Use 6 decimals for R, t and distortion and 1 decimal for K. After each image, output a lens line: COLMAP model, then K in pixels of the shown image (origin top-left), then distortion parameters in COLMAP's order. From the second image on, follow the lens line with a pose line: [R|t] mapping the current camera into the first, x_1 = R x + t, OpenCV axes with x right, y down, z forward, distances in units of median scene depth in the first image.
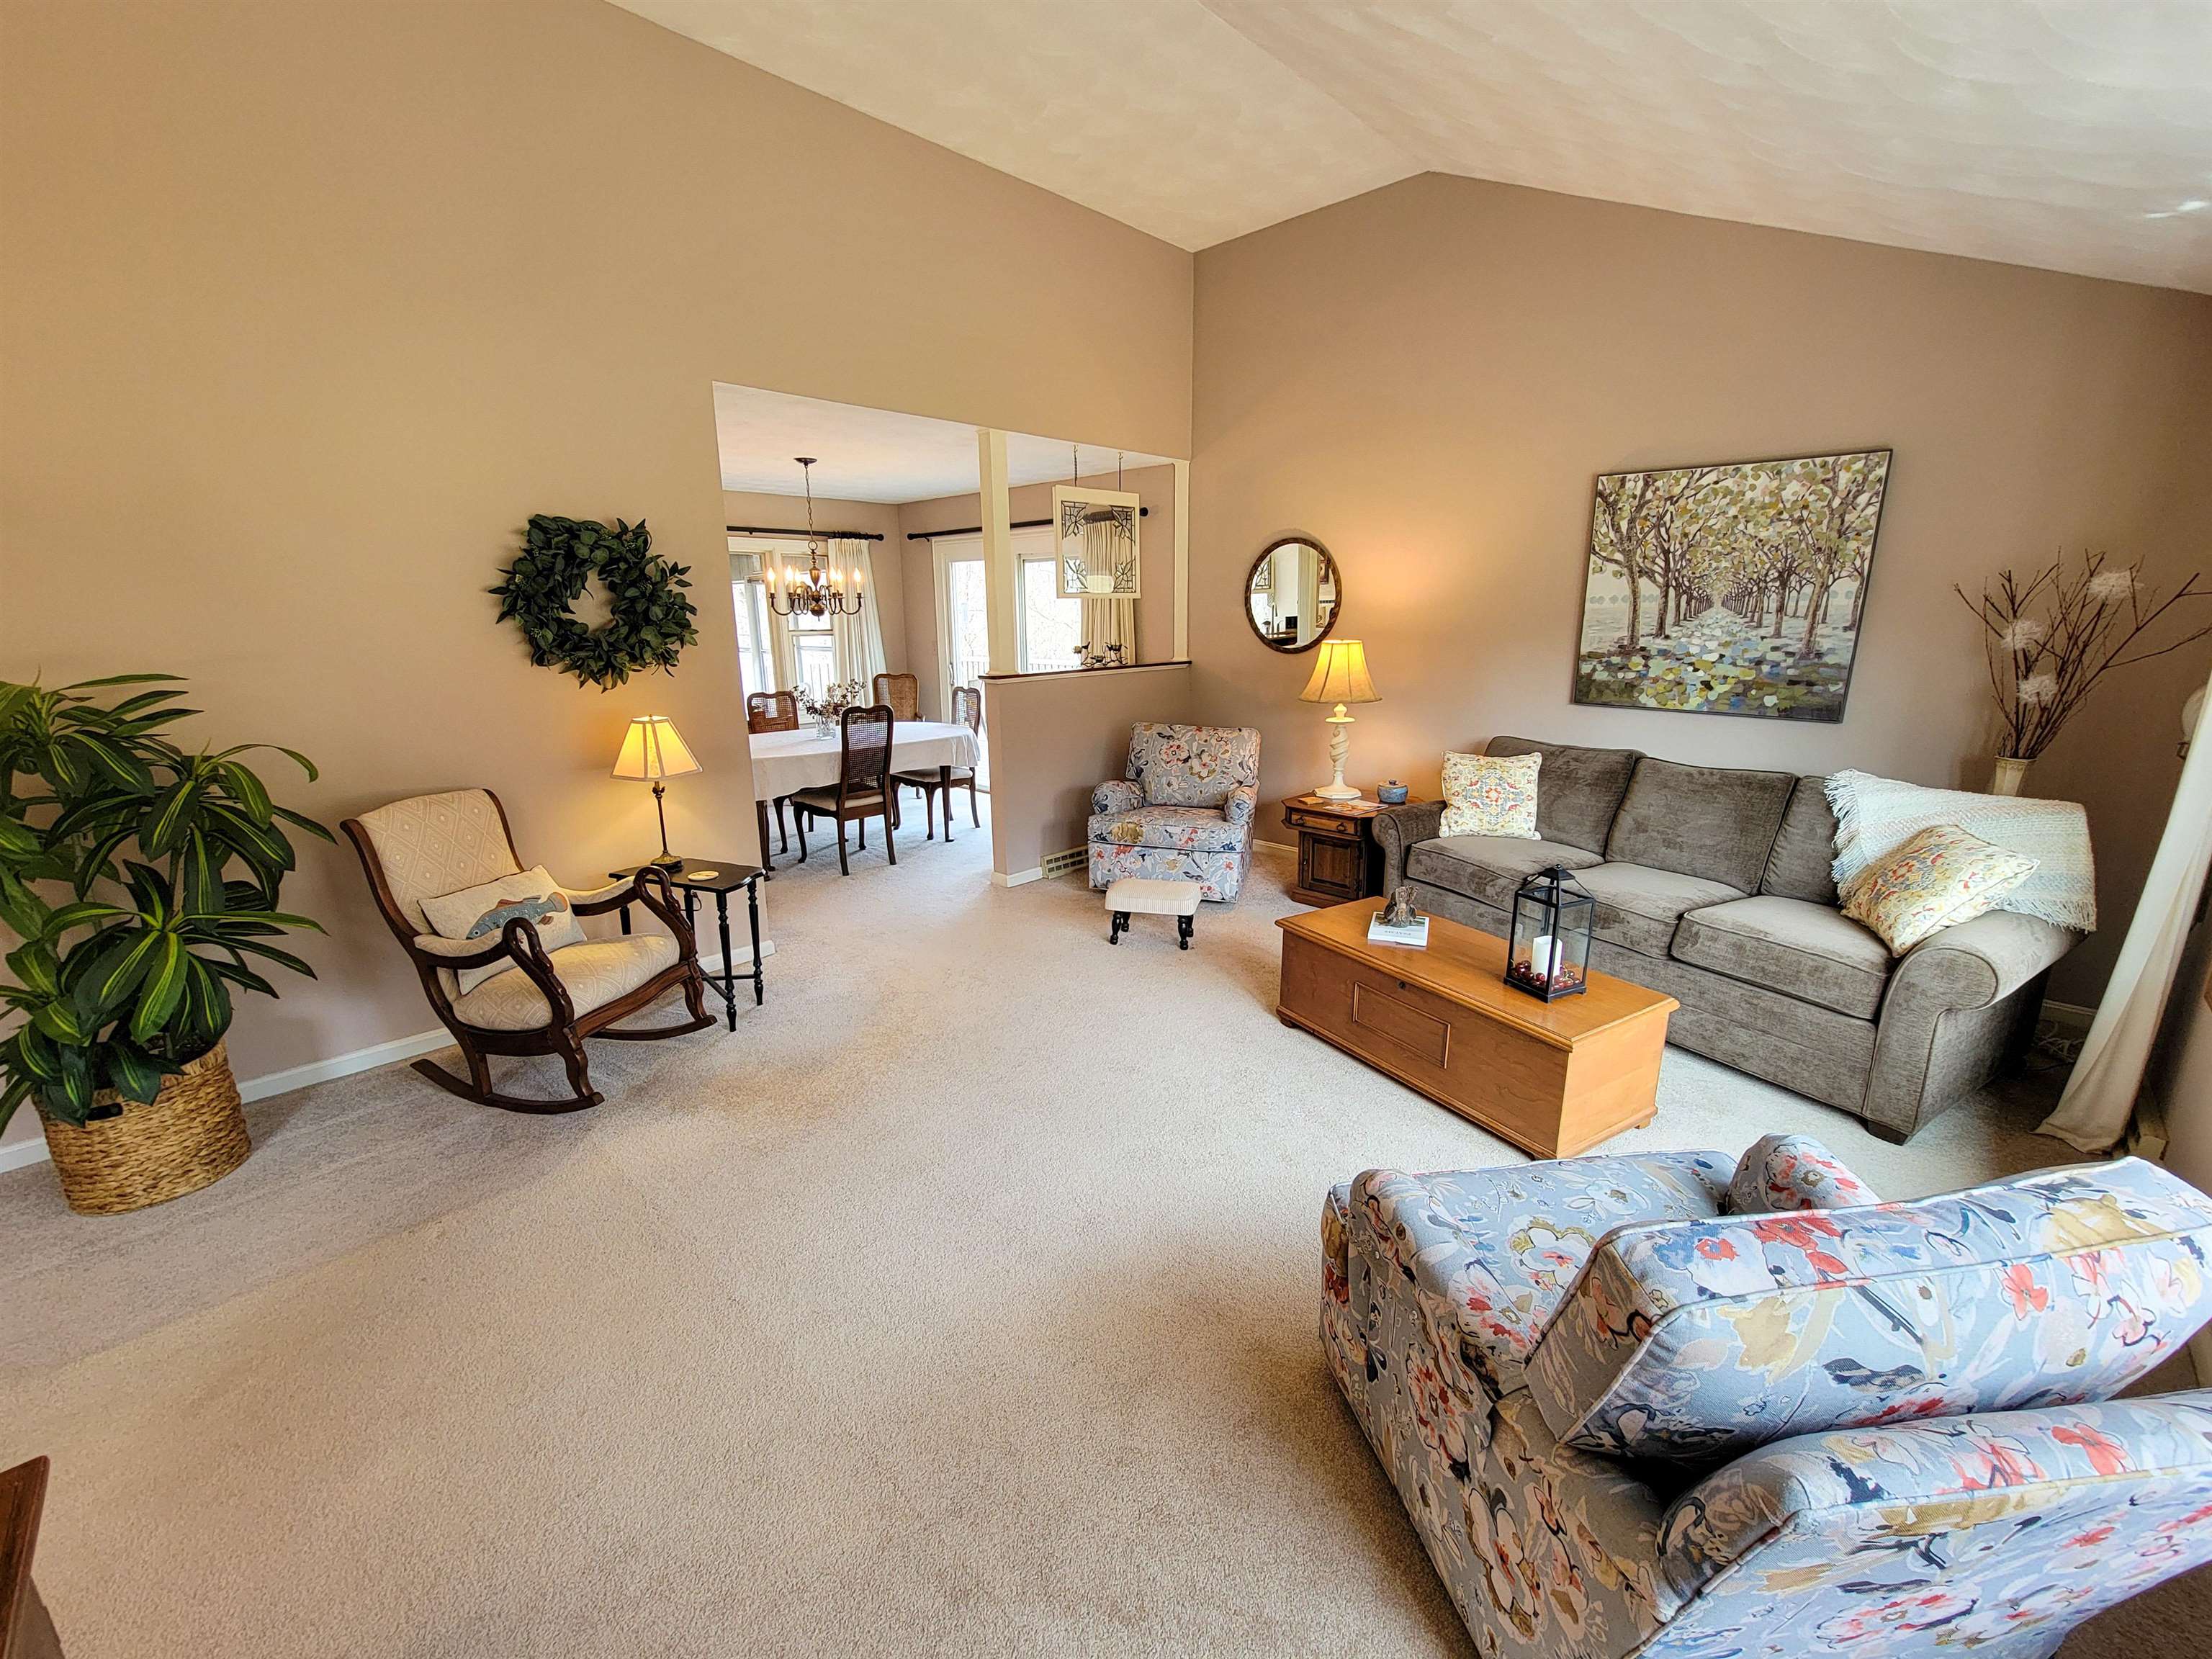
lens RADIAL K [[912.4, 0, 1117.1], [0, 912.4, 830.4], [0, 0, 1]] dist [0.000035, -0.000351]
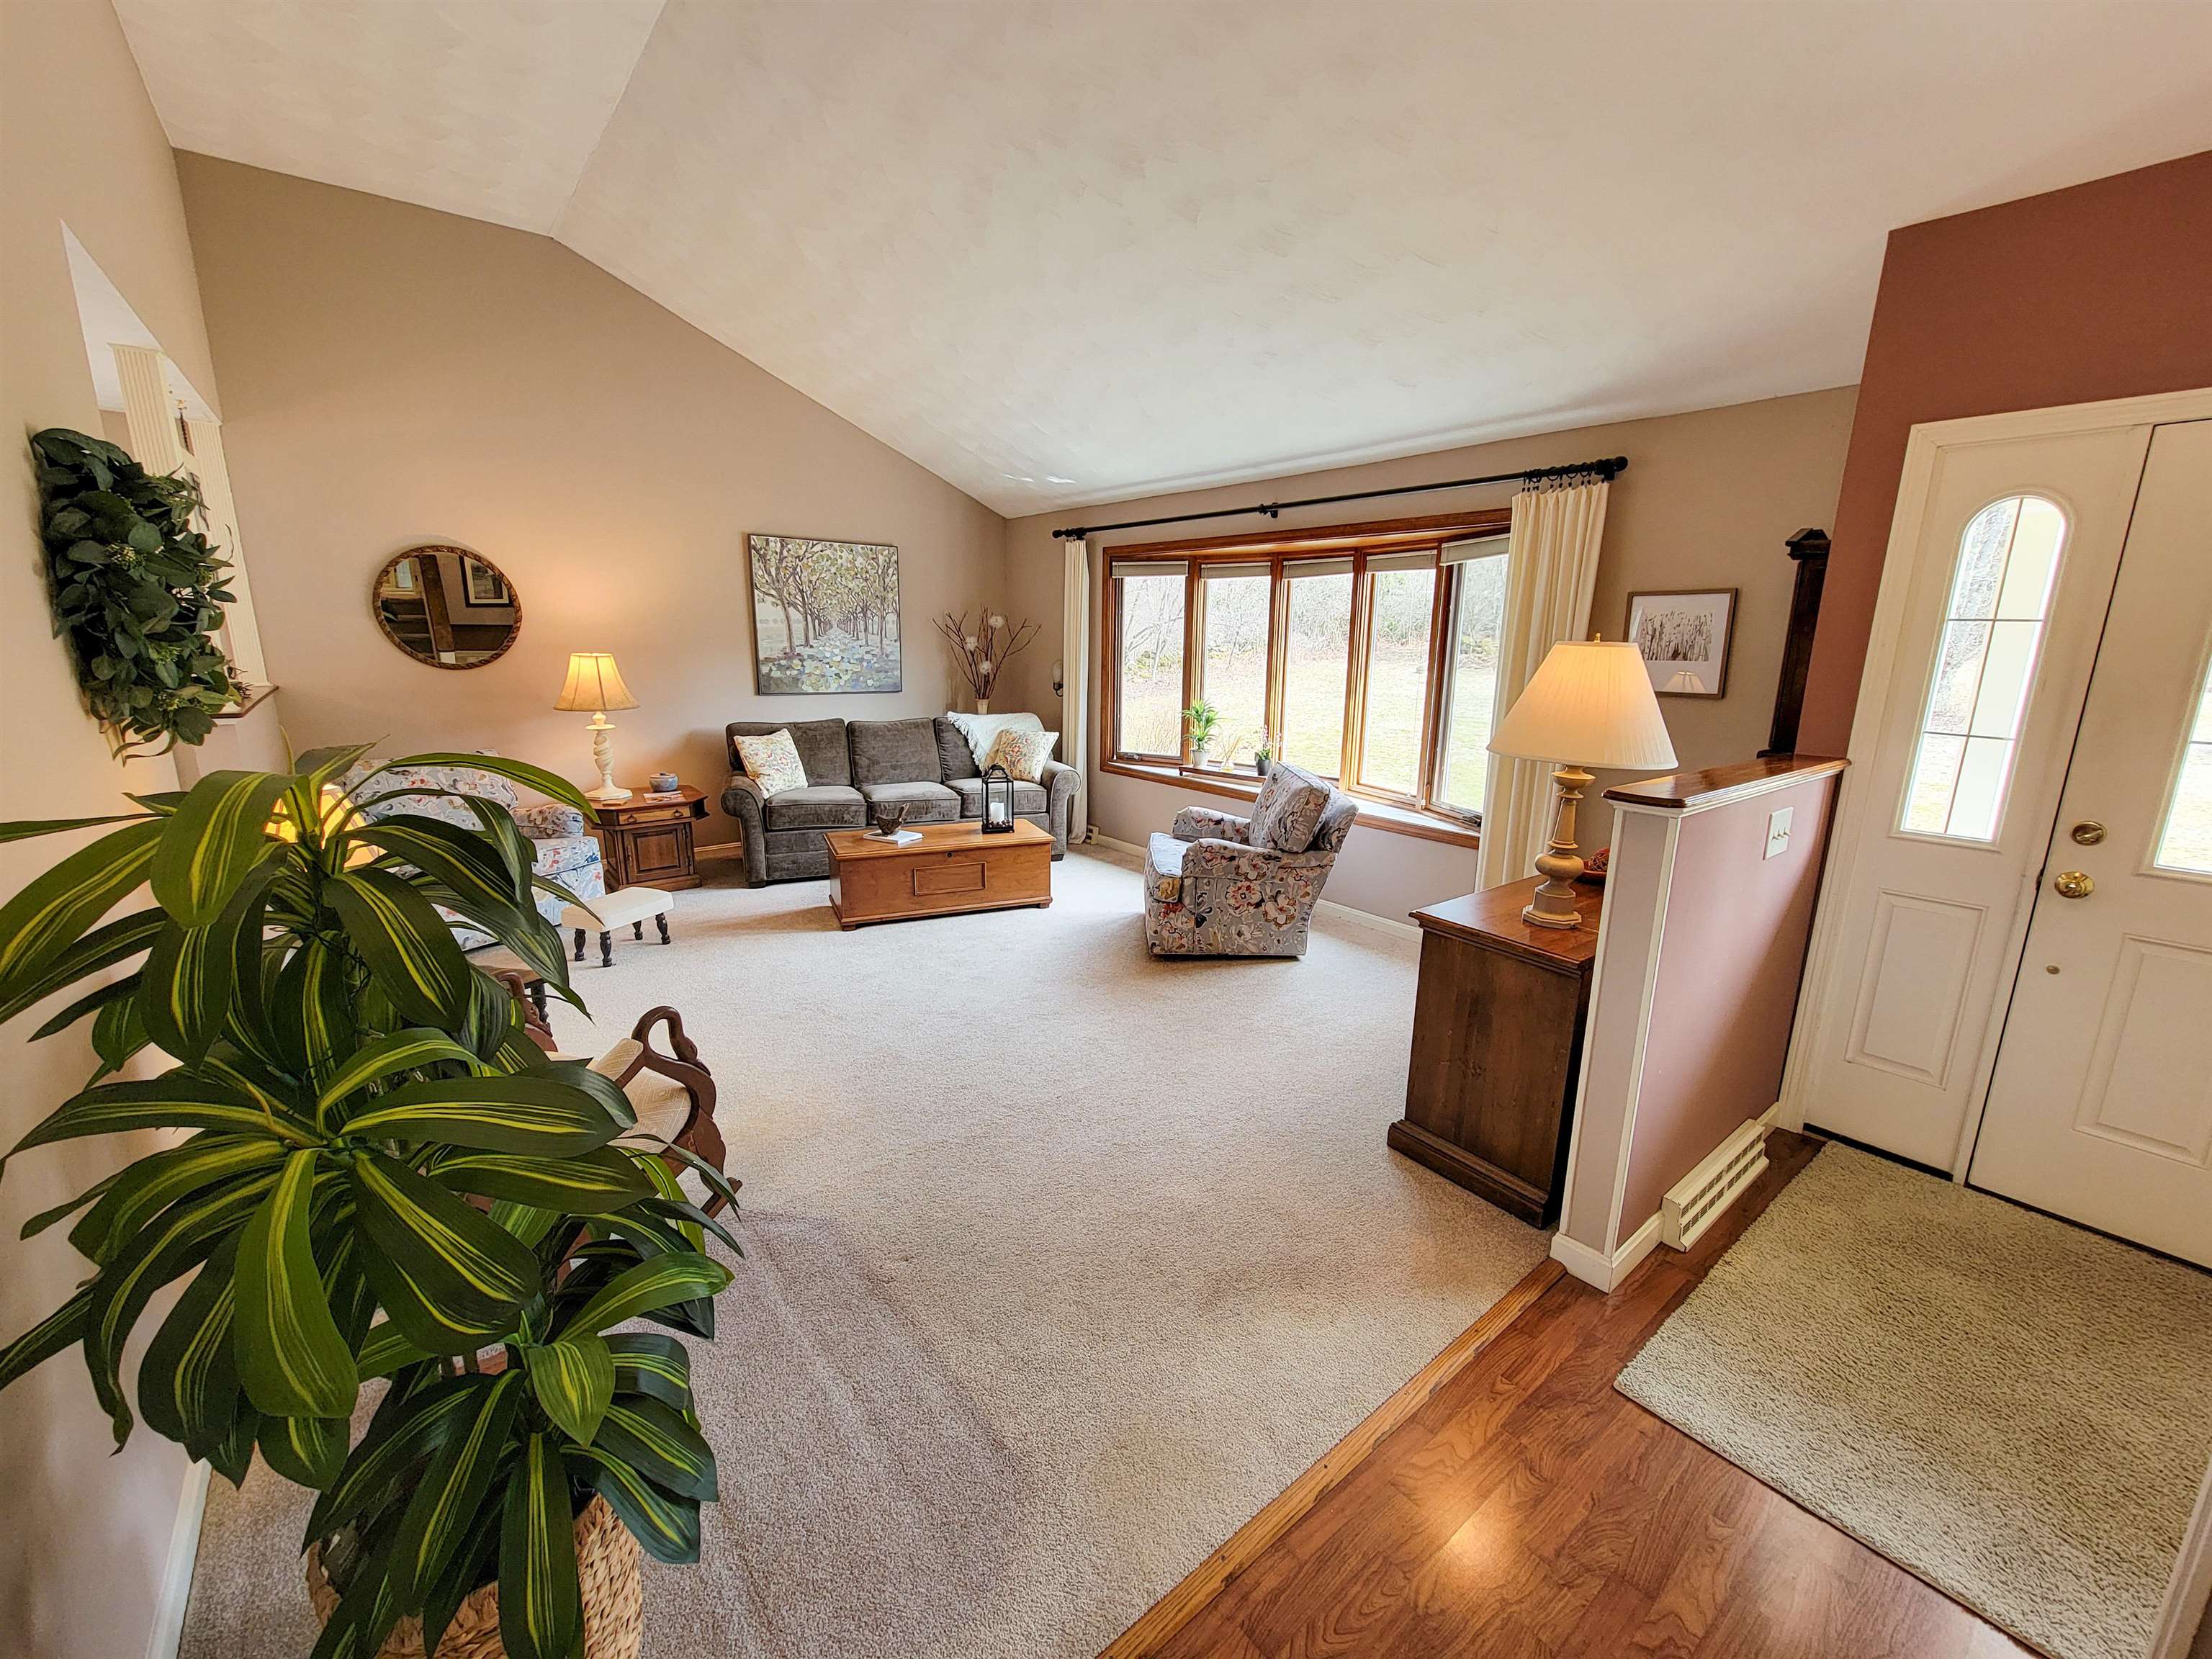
lens RADIAL K [[894.4, 0, 1106.0], [0, 894.4, 829.5], [0, 0, 1]] dist [0.001140, -0.000069]
pose [[0.138739, -0.208983, 0.968028, -0.858727], [0.215412, 0.960445, 0.176473, -0.073516], [-0.966617, 0.184041, 0.178269, 0.301263]]
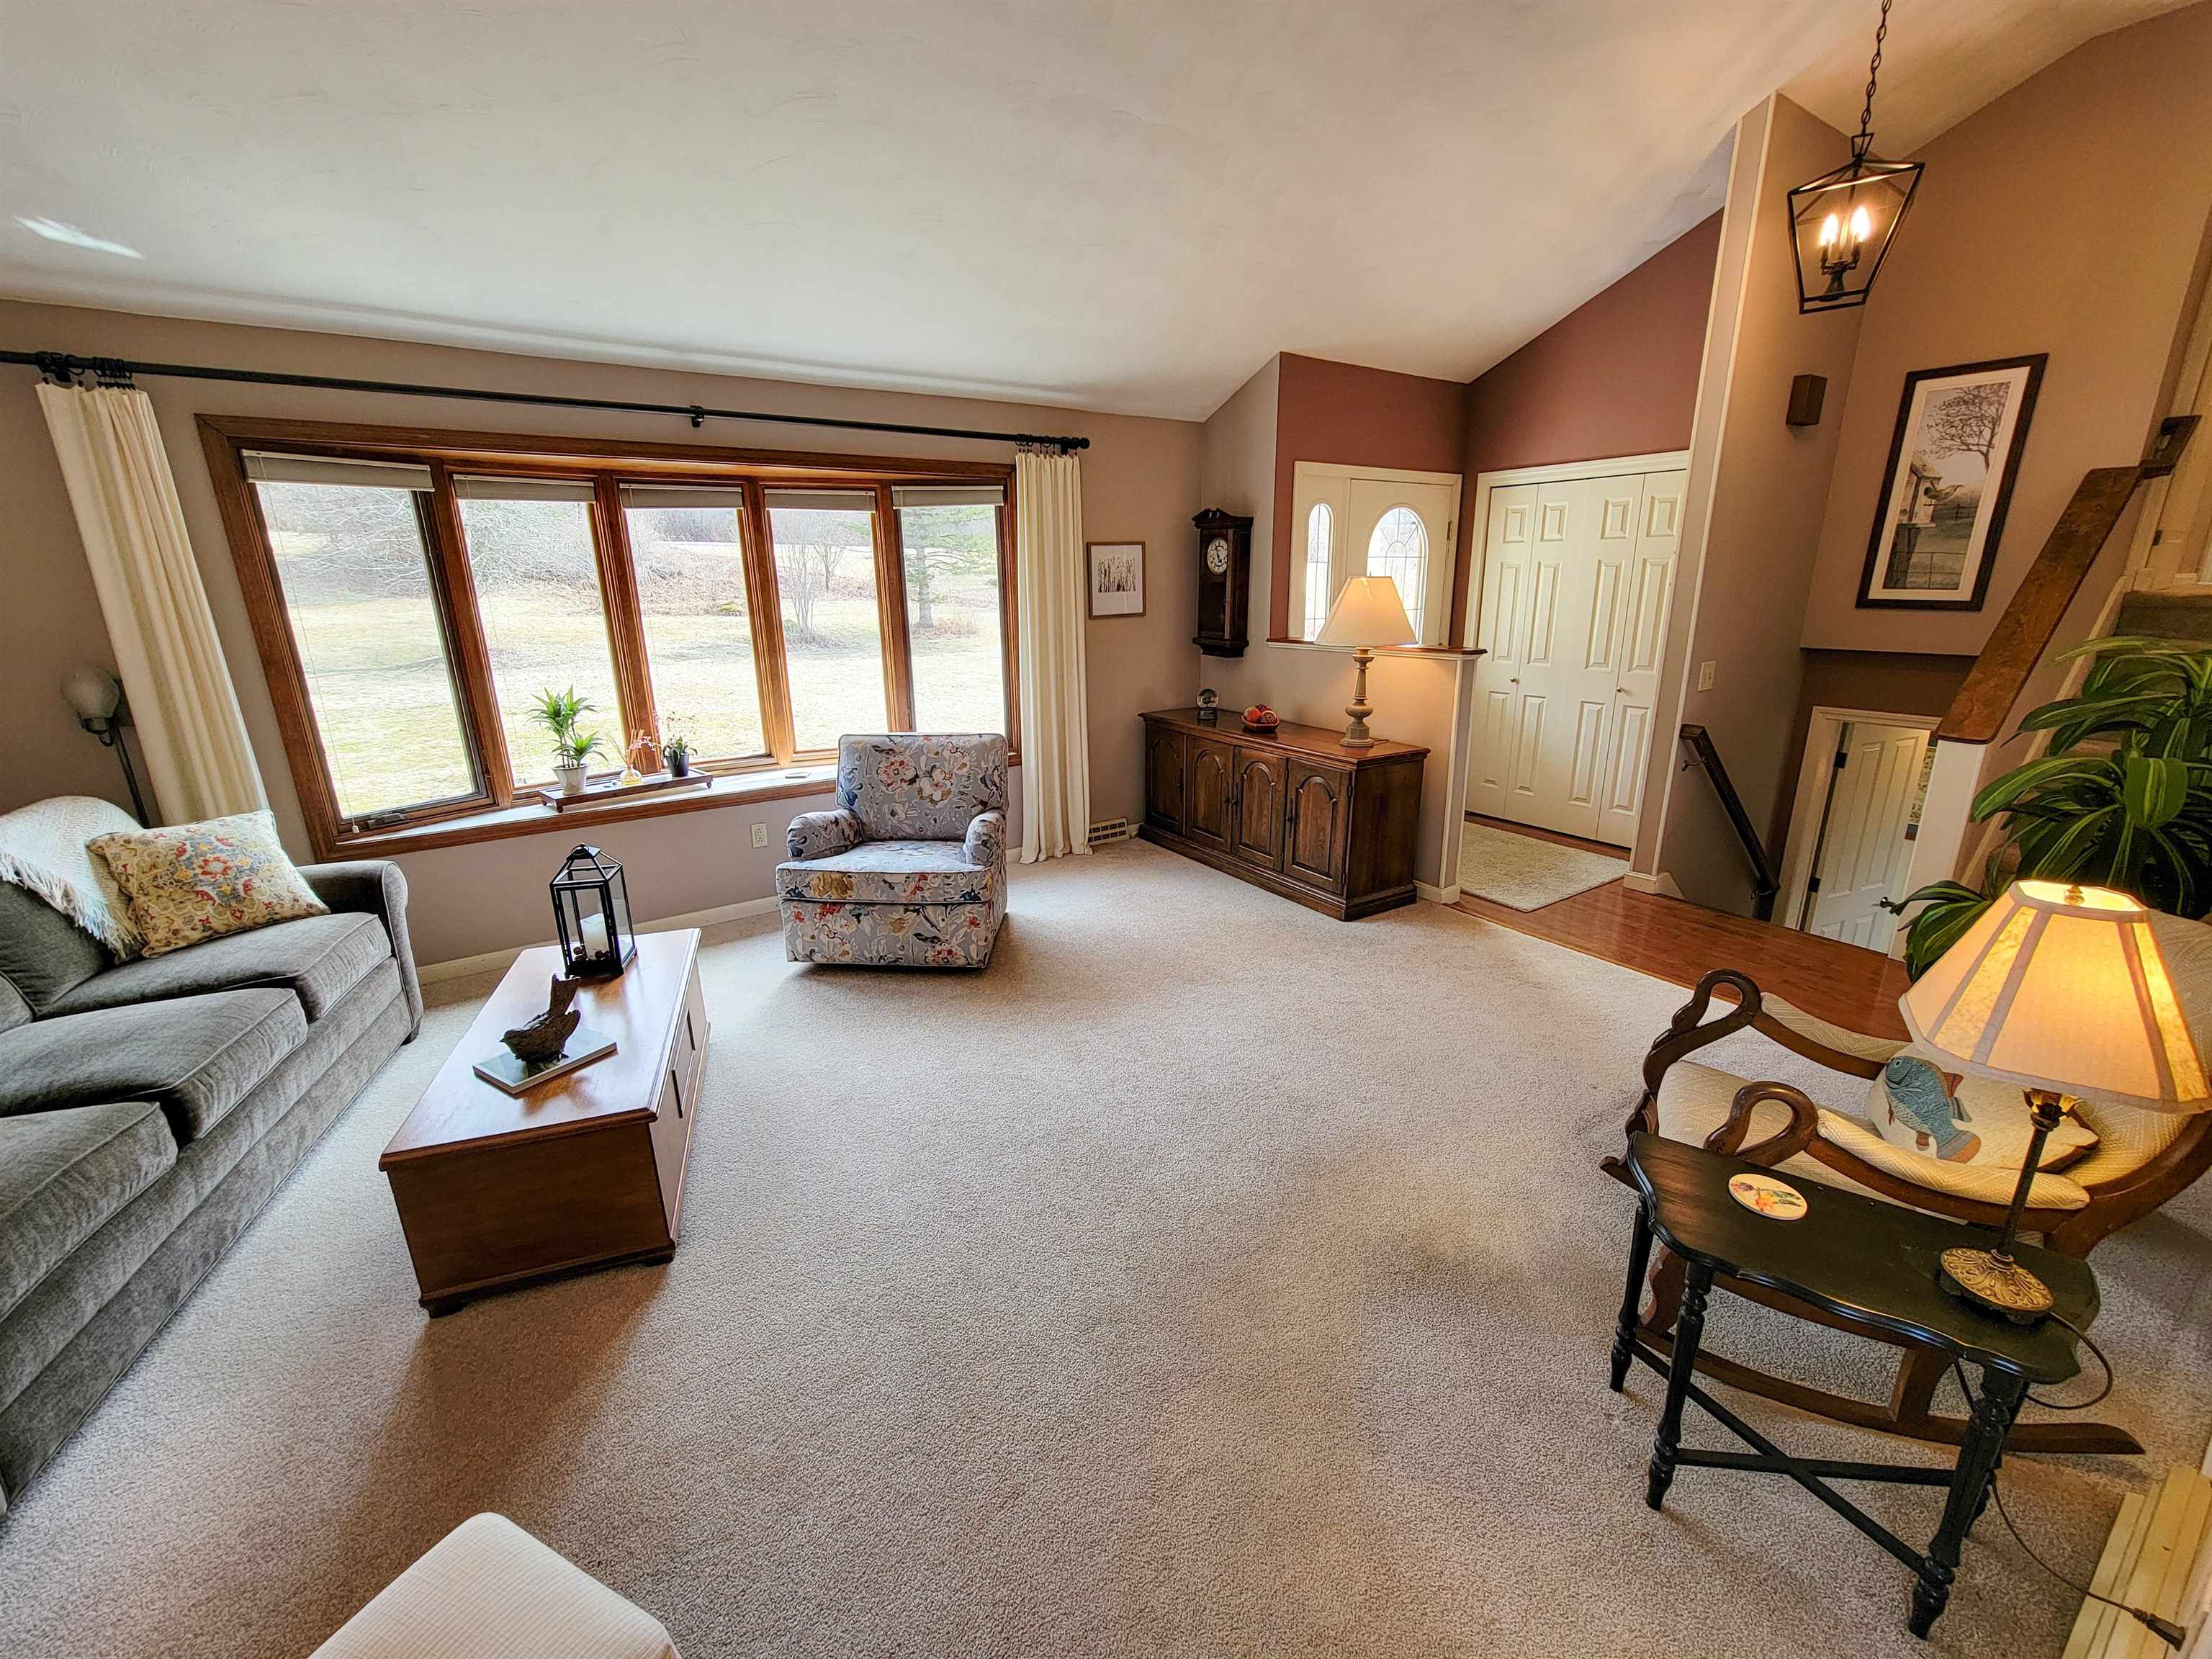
lens RADIAL K [[894.4, 0, 1106.0], [0, 894.4, 829.5], [0, 0, 1]] dist [0.001140, -0.000069]
pose [[-0.975741, -0.042116, 0.214839, -0.179367], [0.068588, 0.873113, 0.482669, -0.270167], [-0.207907, 0.485695, -0.849043, 1.105885]]
